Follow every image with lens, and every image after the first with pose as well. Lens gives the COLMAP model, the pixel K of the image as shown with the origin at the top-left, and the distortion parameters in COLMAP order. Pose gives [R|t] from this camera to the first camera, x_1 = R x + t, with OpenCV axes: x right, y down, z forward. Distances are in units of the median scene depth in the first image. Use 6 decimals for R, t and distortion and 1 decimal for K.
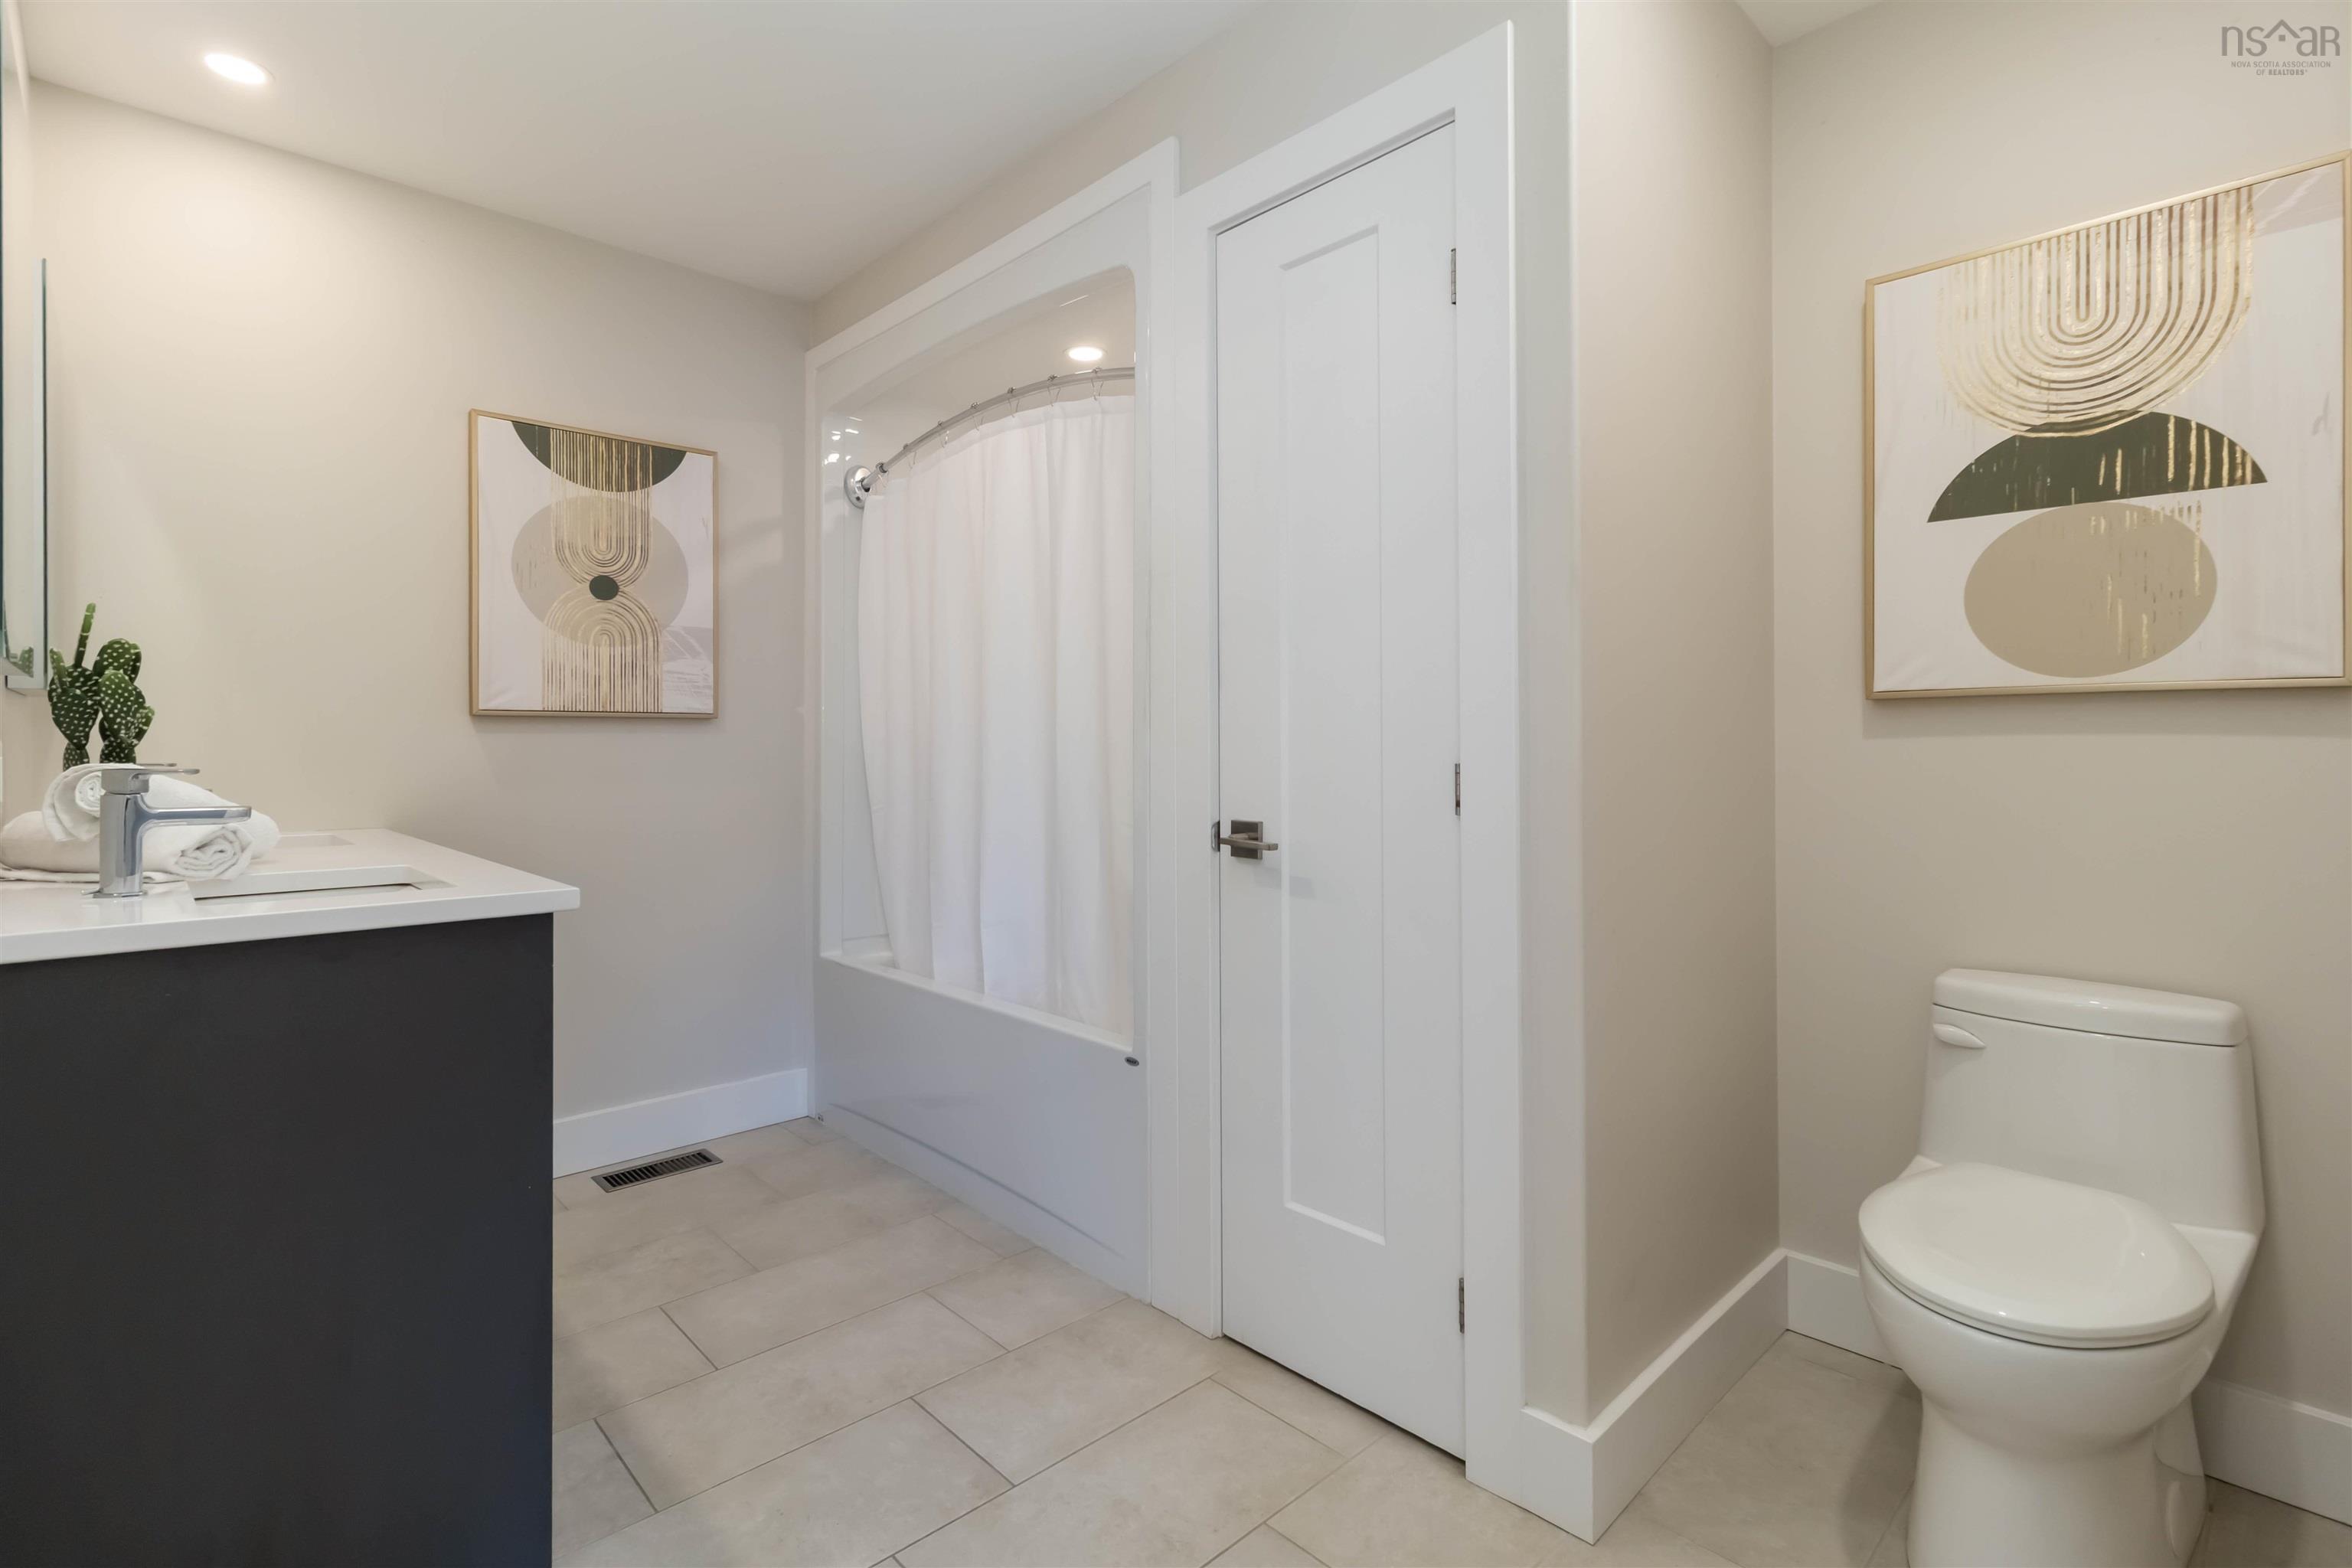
lens RADIAL K [[1090.5, 0, 1176.0], [0, 1090.5, 768.4], [0, 0, 1]] dist [-0.001478, -0.000110]
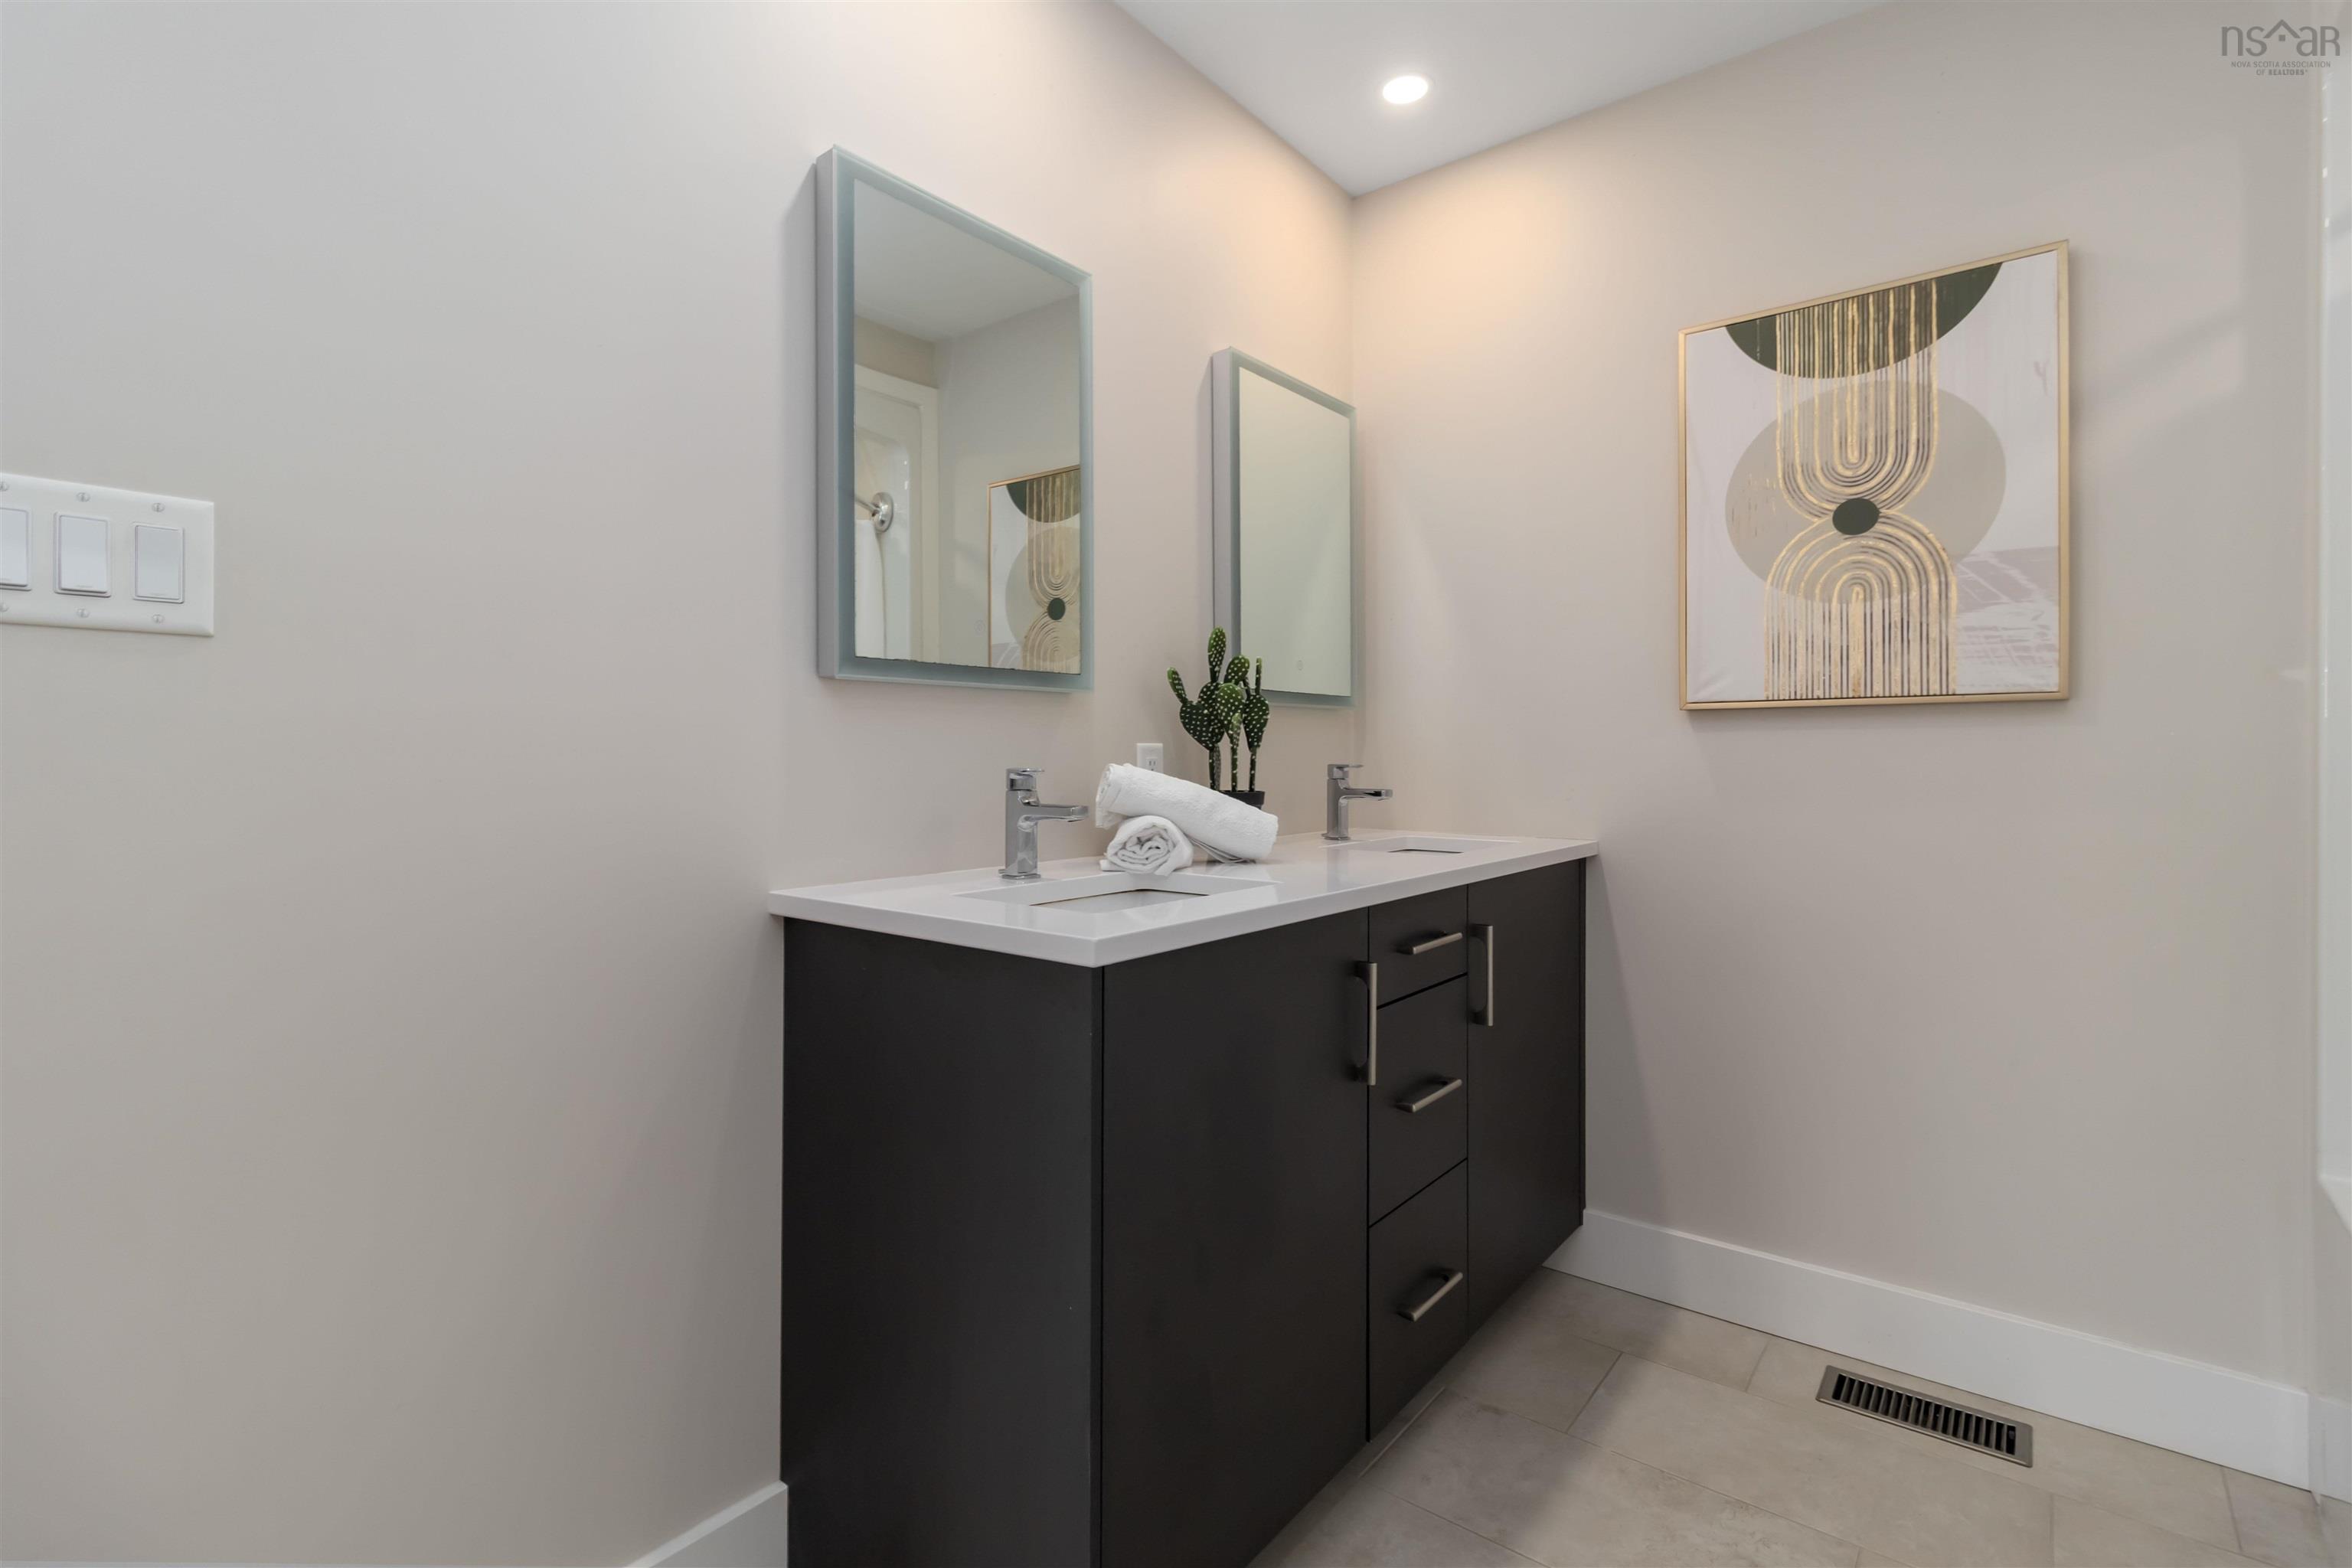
lens RADIAL K [[1090.5, 0, 1177.0], [0, 1090.5, 762.6], [0, 0, 1]] dist [-0.001478, -0.000110]
pose [[0.136259, 0.006849, -0.990650, 0.094876], [-0.019010, 0.999810, 0.004297, -0.006213], [0.990491, 0.018247, 0.136363, 0.484251]]
